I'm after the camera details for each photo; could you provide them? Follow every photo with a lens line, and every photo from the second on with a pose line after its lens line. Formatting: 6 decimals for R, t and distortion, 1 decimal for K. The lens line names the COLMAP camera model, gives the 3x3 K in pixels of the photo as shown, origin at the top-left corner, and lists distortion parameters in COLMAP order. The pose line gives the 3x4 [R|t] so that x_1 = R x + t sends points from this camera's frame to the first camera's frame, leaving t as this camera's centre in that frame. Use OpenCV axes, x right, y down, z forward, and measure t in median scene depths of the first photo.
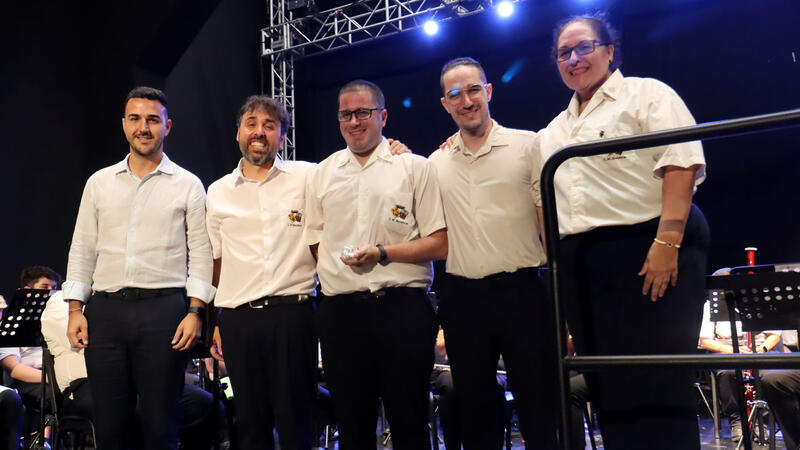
lens RADIAL K [[635.1, 0, 401.4], [0, 635.1, 239.6], [0, 0, 1]] dist [-0.058539, -0.002303]
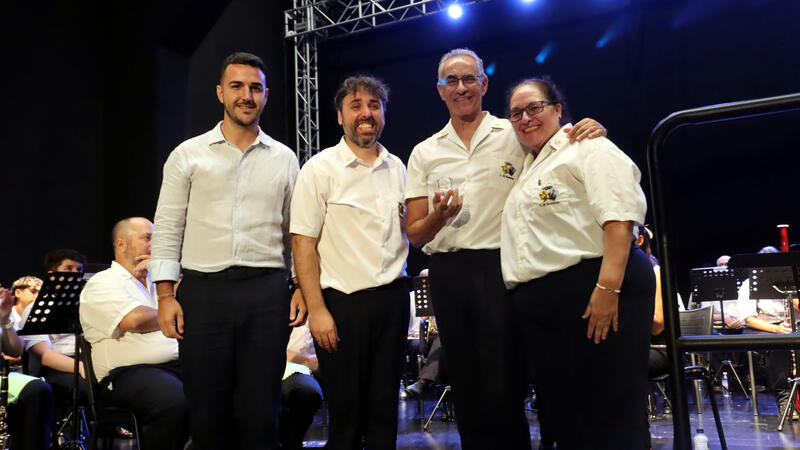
lens RADIAL K [[619.5, 0, 421.4], [0, 619.5, 222.2], [0, 0, 1]] dist [-0.001231, -0.091969]
pose [[0.997940, 0.001387, 0.064140, -0.184297], [-0.000960, 0.999977, -0.006691, 0.014188], [-0.064148, 0.006616, 0.997918, 0.055550]]
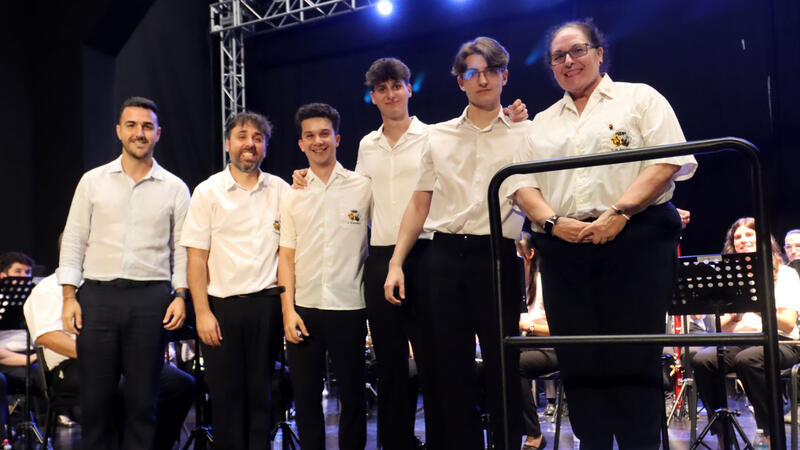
lens RADIAL K [[691.6, 0, 373.7], [0, 691.6, 226.0], [0, 0, 1]] dist [0.008229, -0.120628]
pose [[0.999030, 0.005010, 0.043740, -0.040508], [-0.005782, 0.999829, 0.017538, -0.033488], [-0.043644, -0.017774, 0.998889, -0.222443]]
